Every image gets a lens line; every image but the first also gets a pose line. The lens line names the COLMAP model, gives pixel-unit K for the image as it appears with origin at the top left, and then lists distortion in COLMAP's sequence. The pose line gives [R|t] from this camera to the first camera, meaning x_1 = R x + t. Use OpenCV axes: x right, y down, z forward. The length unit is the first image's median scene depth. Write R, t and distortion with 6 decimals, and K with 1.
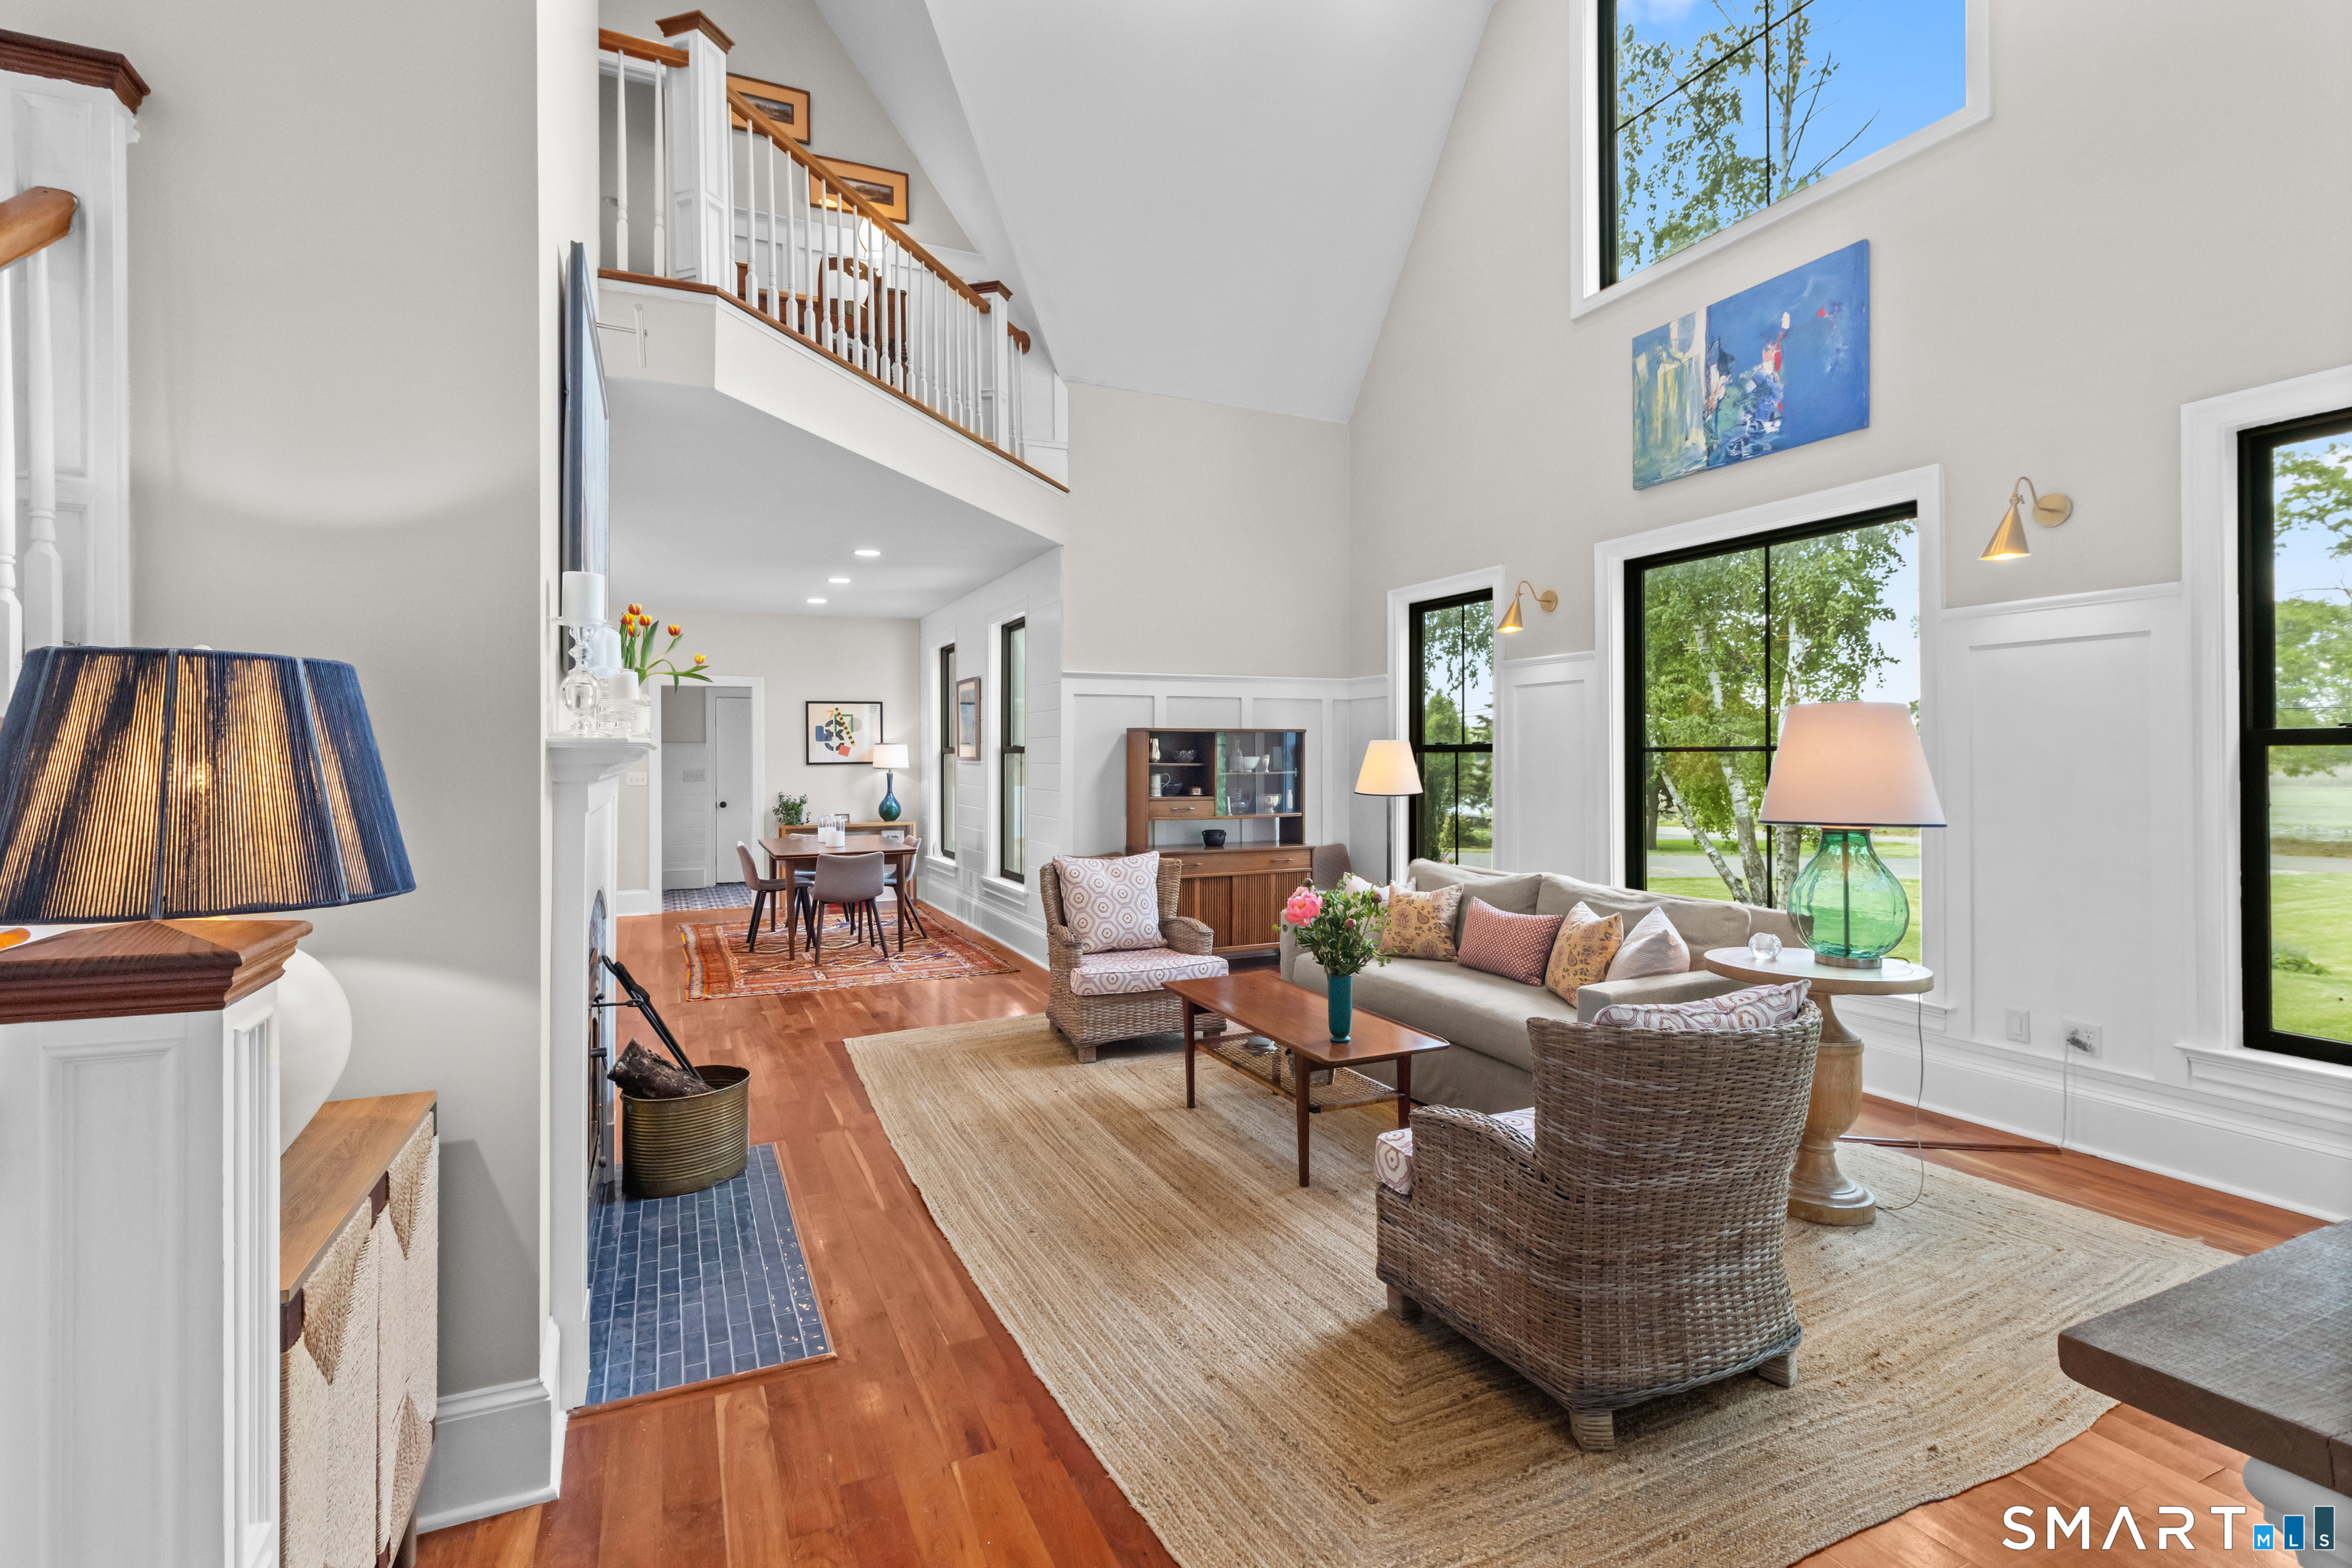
lens RADIAL K [[1102.1, 0, 1175.3], [0, 1102.1, 752.0], [0, 0, 1]] dist [0.001996, 0.000104]
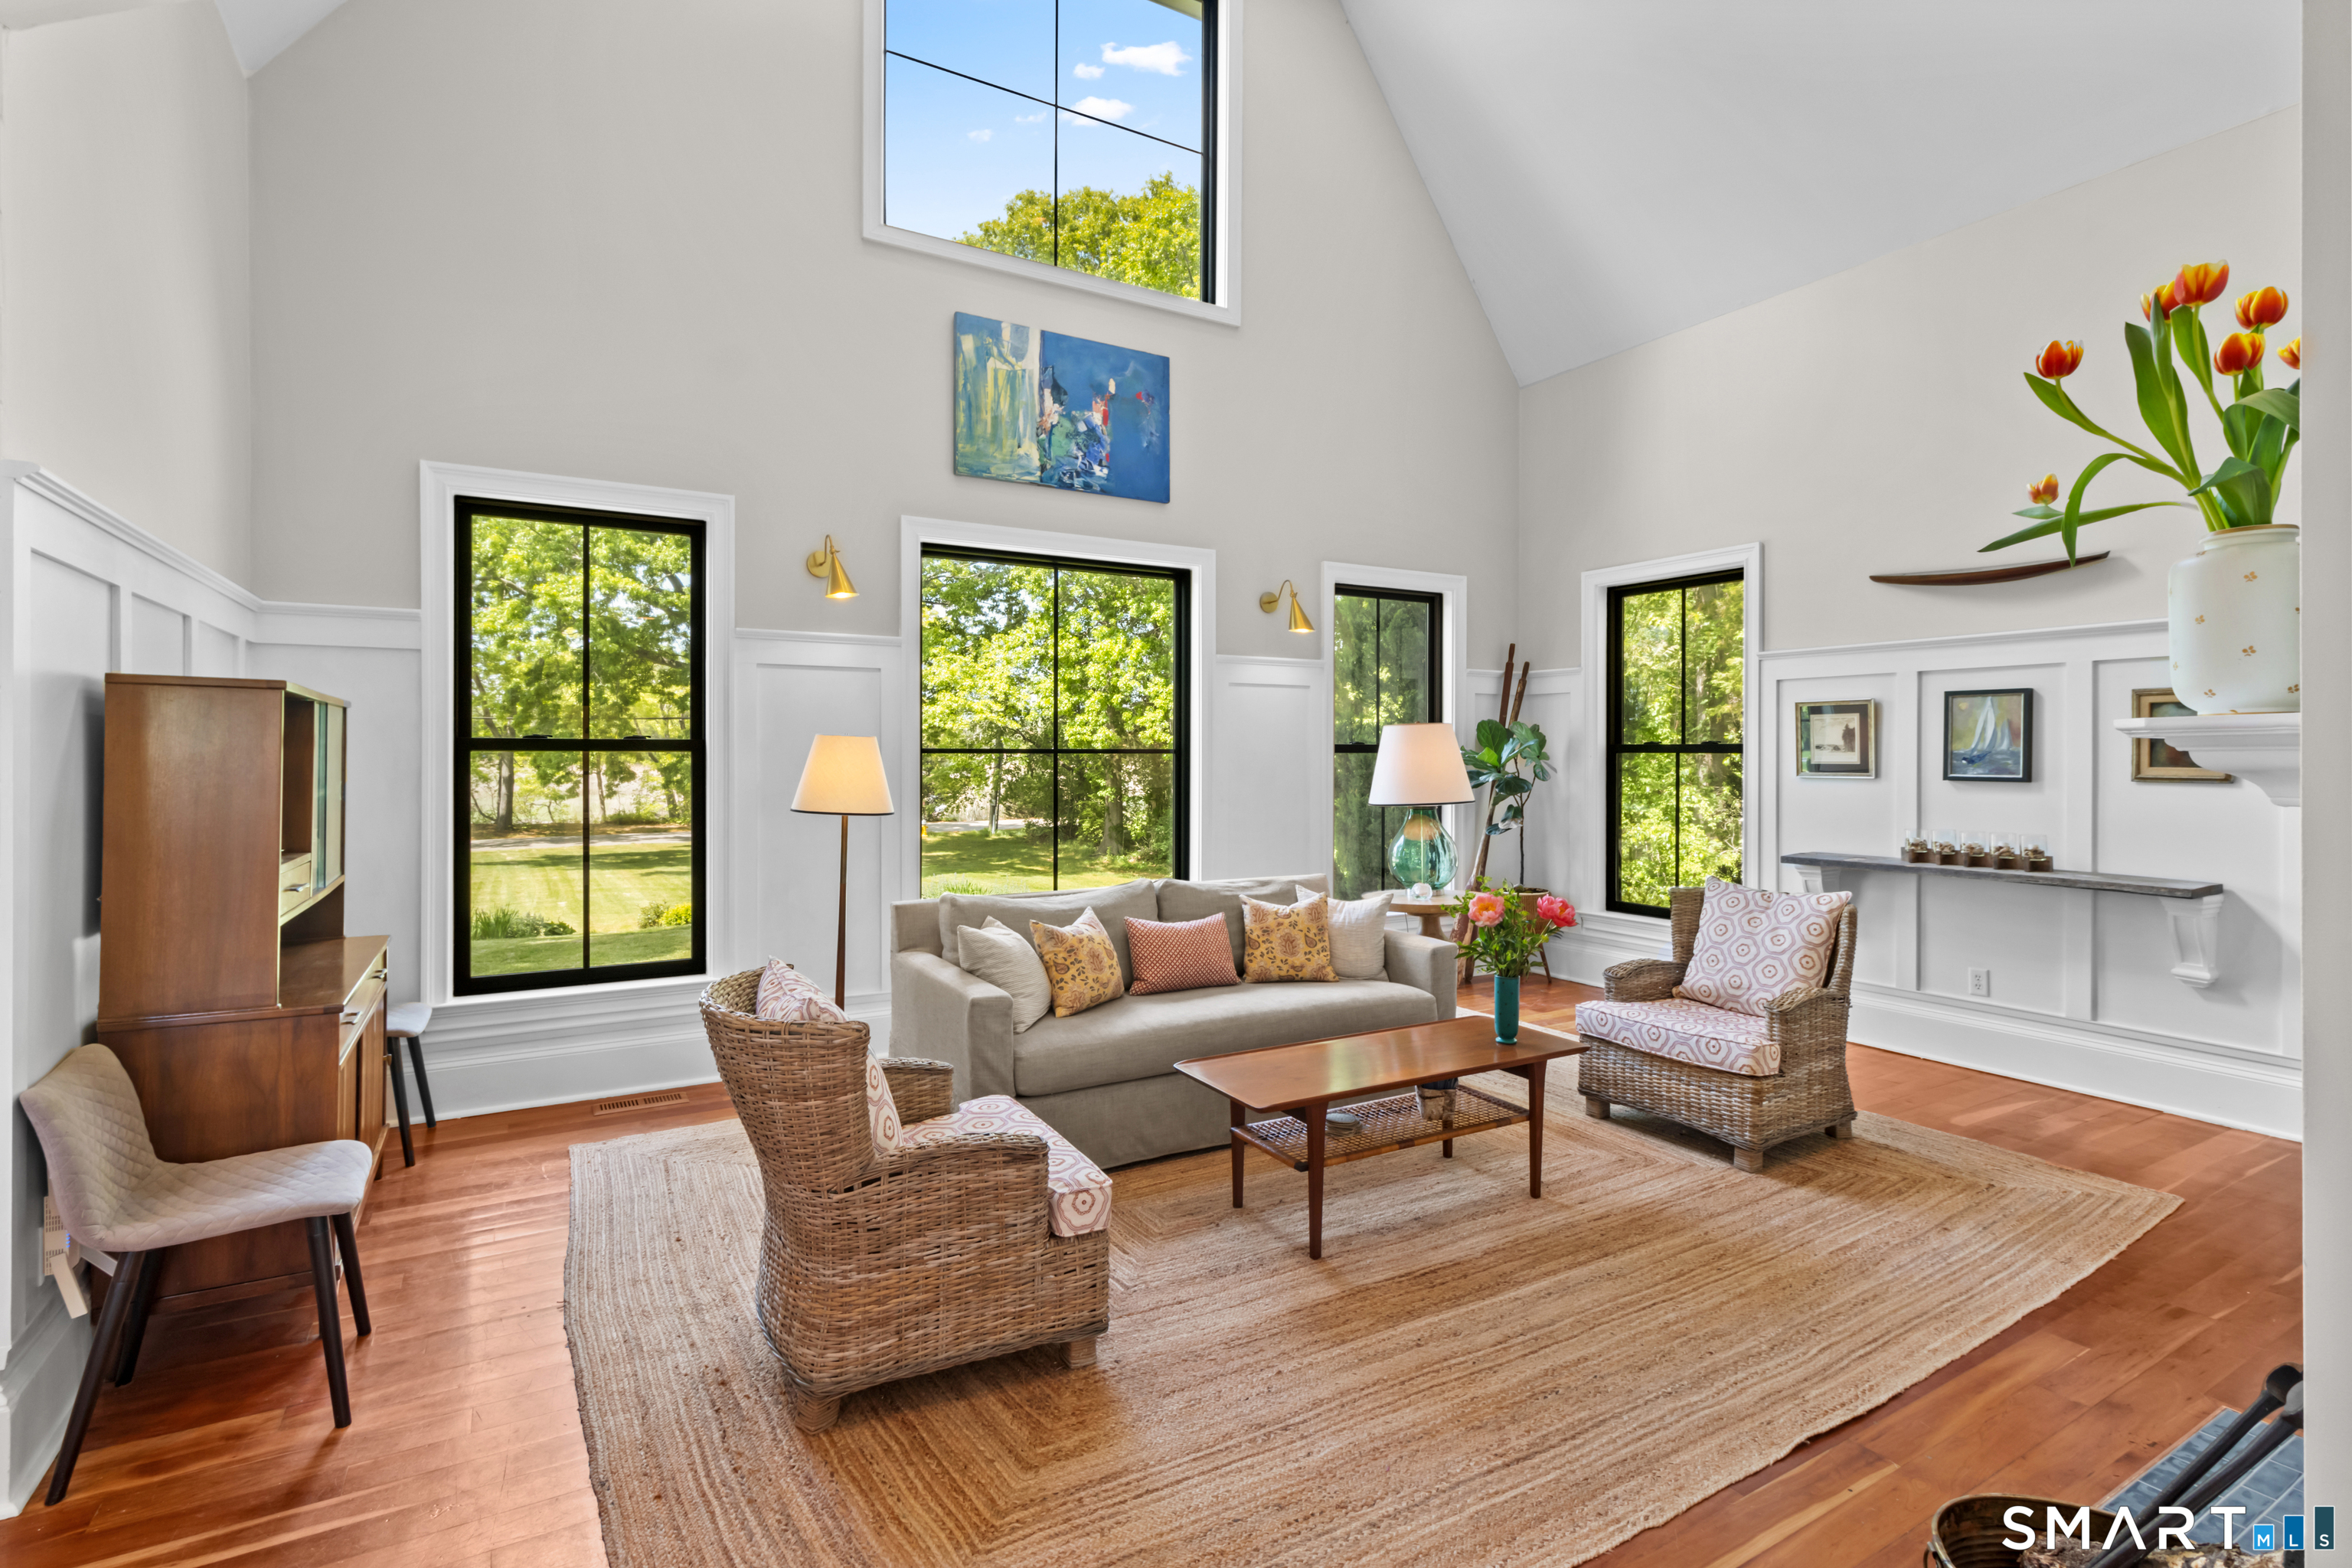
lens RADIAL K [[1097.1, 0, 1160.7], [0, 1097.1, 759.6], [0, 0, 1]] dist [-0.000718, 0.000045]
pose [[-0.089781, 0.000888, 0.995961, -0.536156], [-0.004380, 0.999990, -0.001286, 0.005618], [-0.995952, -0.004477, -0.089776, 0.925682]]
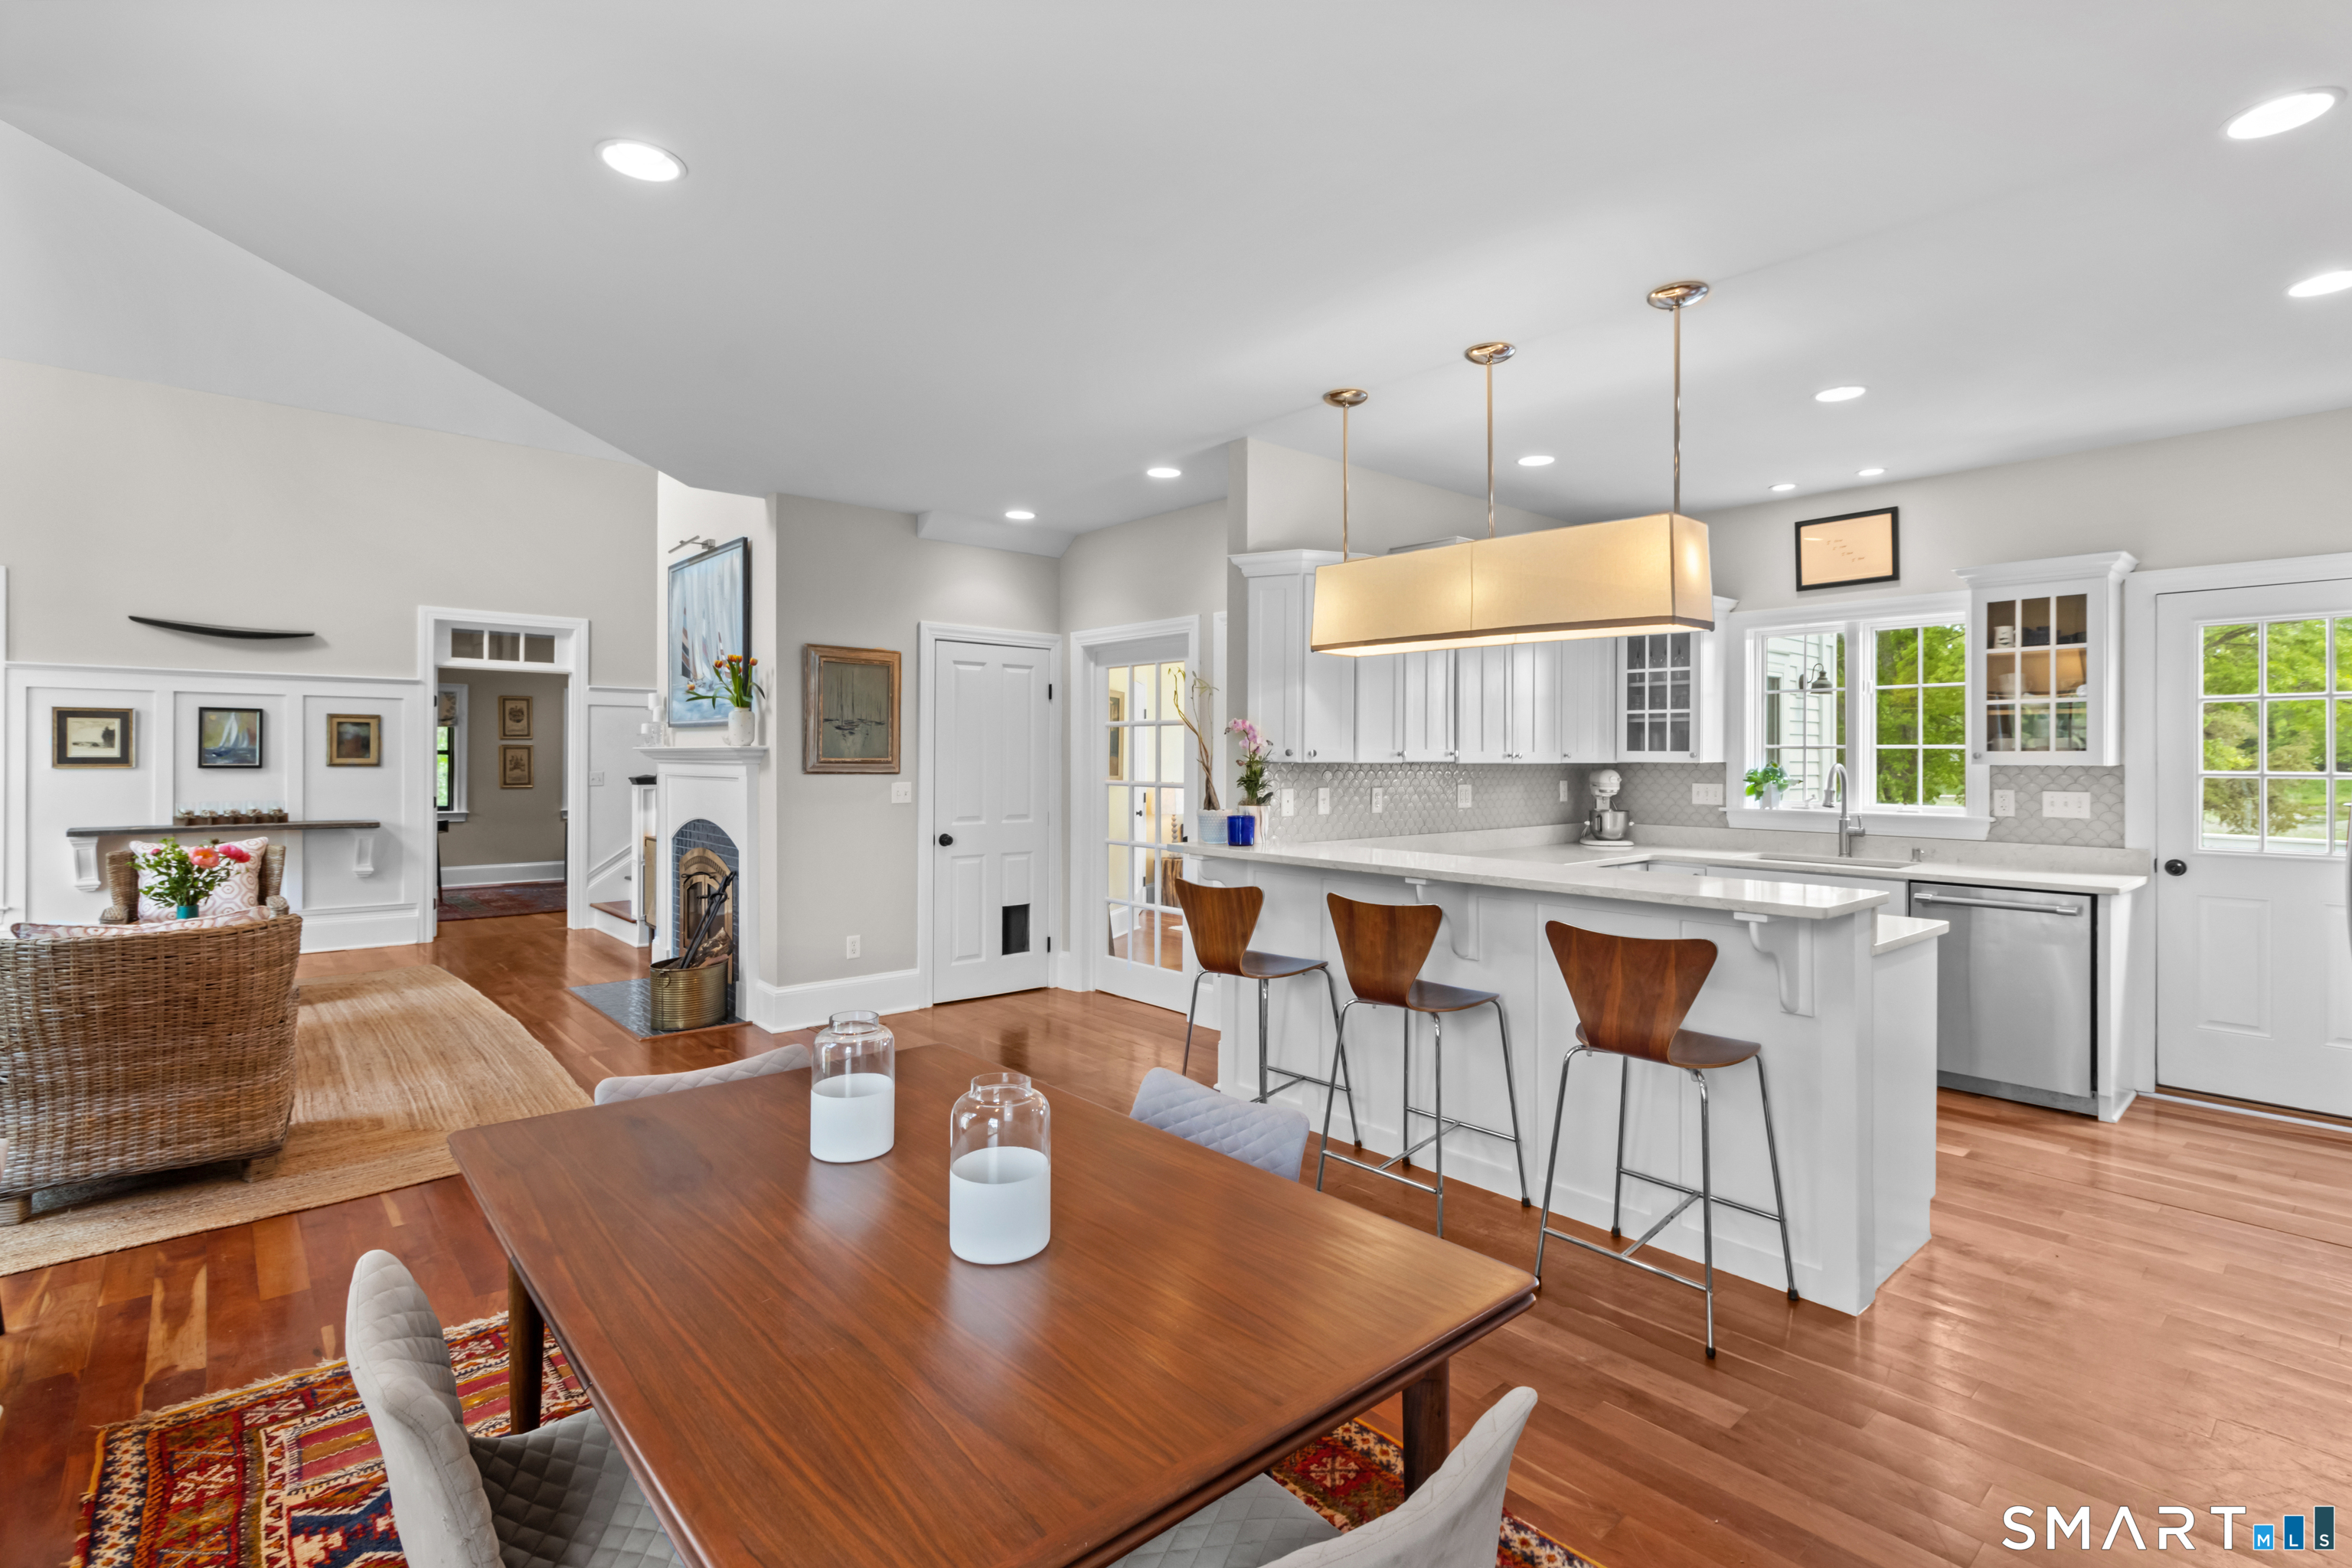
lens RADIAL K [[1123.5, 0, 1208.2], [0, 1123.5, 749.1], [0, 0, 1]] dist [0.013522, -0.000086]
pose [[-0.958320, -0.000265, -0.285696, -0.461642], [0.000926, 0.999991, -0.004031, 0.002474], [0.285695, -0.004127, -0.958312, 1.849096]]
